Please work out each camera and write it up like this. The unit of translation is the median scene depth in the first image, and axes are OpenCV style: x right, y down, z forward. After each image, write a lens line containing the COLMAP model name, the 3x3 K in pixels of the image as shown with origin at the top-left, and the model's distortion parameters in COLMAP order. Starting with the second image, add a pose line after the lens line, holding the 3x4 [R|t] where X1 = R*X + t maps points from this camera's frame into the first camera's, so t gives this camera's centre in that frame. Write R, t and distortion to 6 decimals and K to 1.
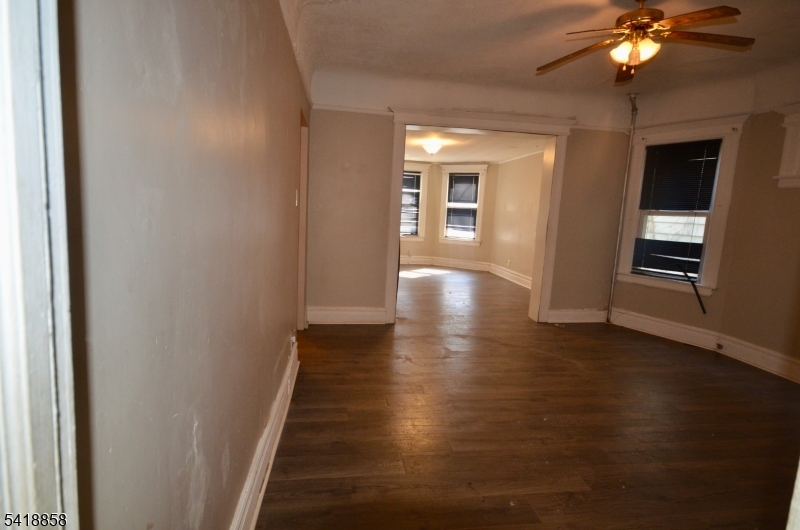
lens RADIAL K [[439.4, 0, 398.8], [0, 439.4, 264.2], [0, 0, 1]] dist [0.048107, -0.002064]
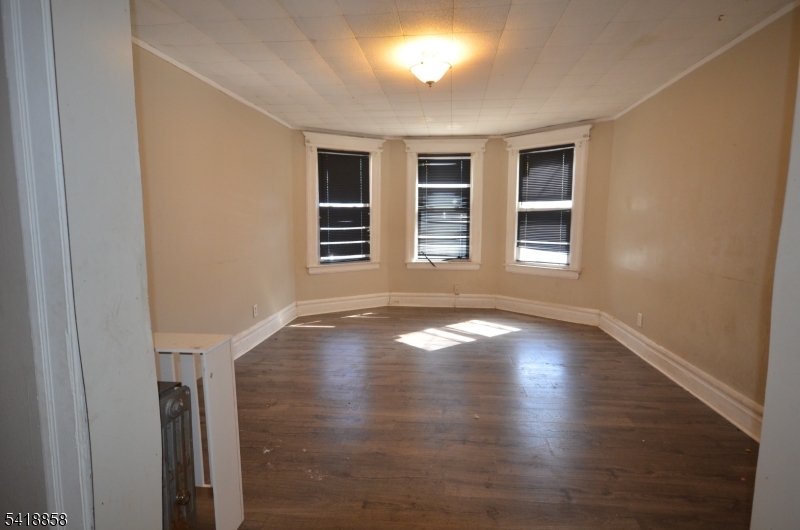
lens RADIAL K [[439.4, 0, 402.9], [0, 439.4, 269.2], [0, 0, 1]] dist [0.048107, -0.002064]
pose [[0.969378, -0.021851, -0.244600, 0.103793], [0.018149, 0.999684, -0.017379, -0.045209], [0.244903, 0.012407, 0.969468, 0.405570]]
